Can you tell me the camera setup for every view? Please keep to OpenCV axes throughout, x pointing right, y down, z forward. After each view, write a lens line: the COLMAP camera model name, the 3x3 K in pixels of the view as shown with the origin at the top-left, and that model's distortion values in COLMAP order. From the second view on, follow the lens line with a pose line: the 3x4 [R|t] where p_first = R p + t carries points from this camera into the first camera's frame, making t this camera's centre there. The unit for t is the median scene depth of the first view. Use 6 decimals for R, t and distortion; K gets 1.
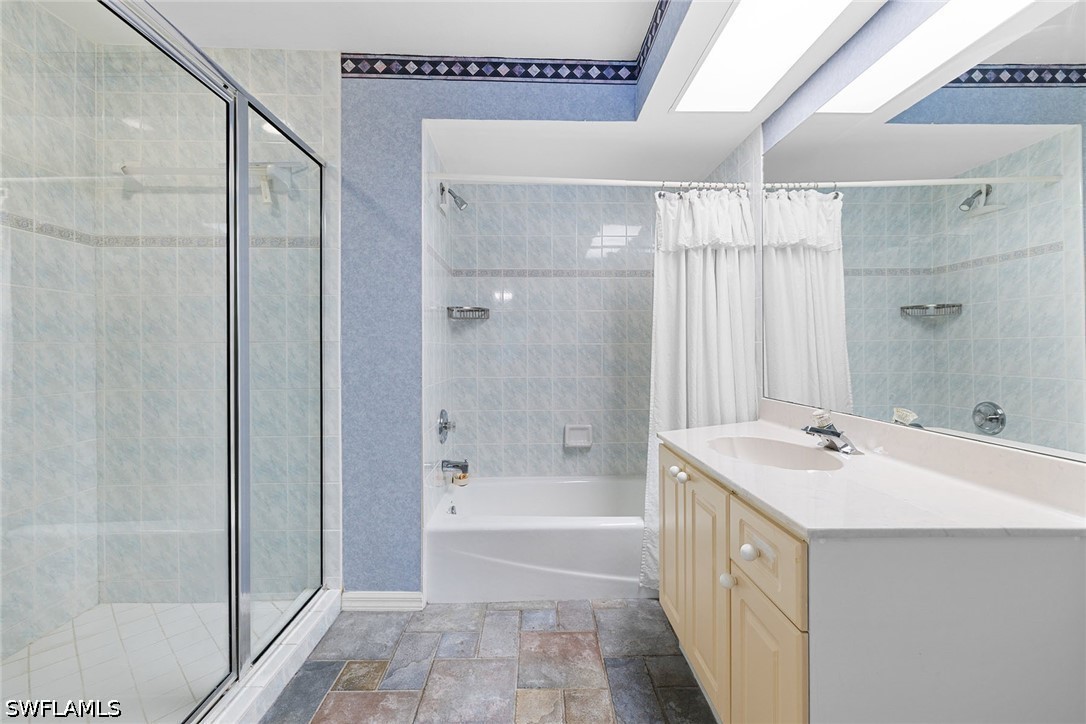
lens RADIAL K [[454.8, 0, 540.8], [0, 454.8, 351.7], [0, 0, 1]] dist [0.002385, 0.000120]
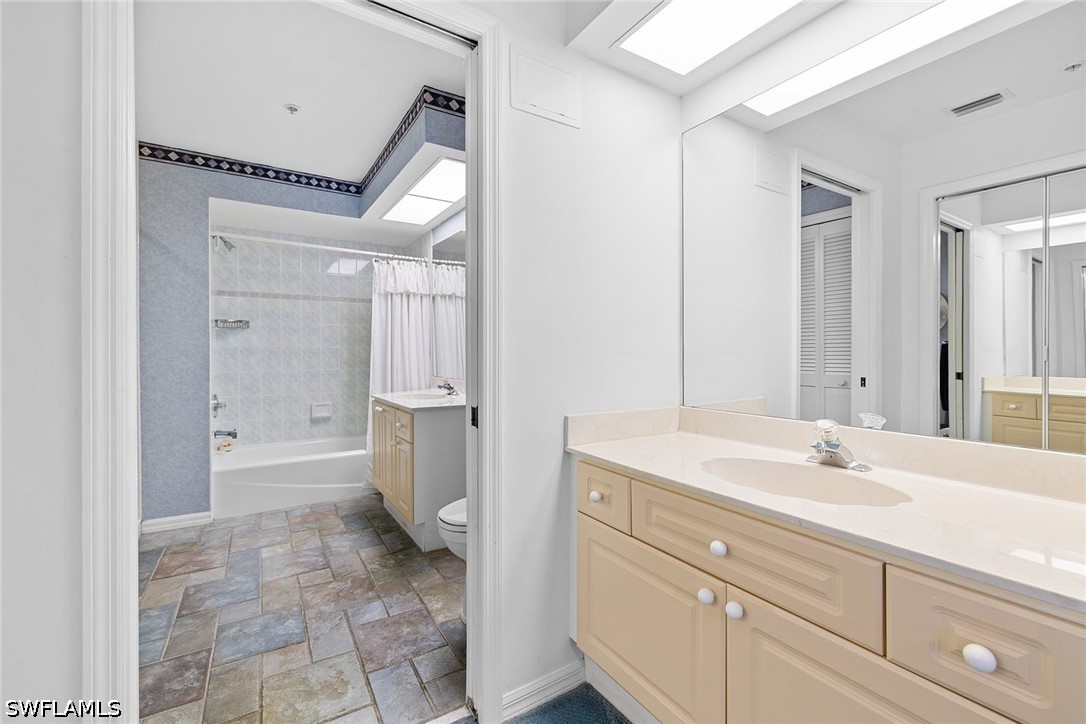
lens RADIAL K [[454.8, 0, 538.0], [0, 454.8, 352.4], [0, 0, 1]] dist [0.002385, 0.000120]
pose [[0.854967, -0.002657, 0.518676, -0.111751], [0.004216, 0.999989, -0.001828, 0.007864], [-0.518666, 0.003750, 0.854969, -0.829589]]
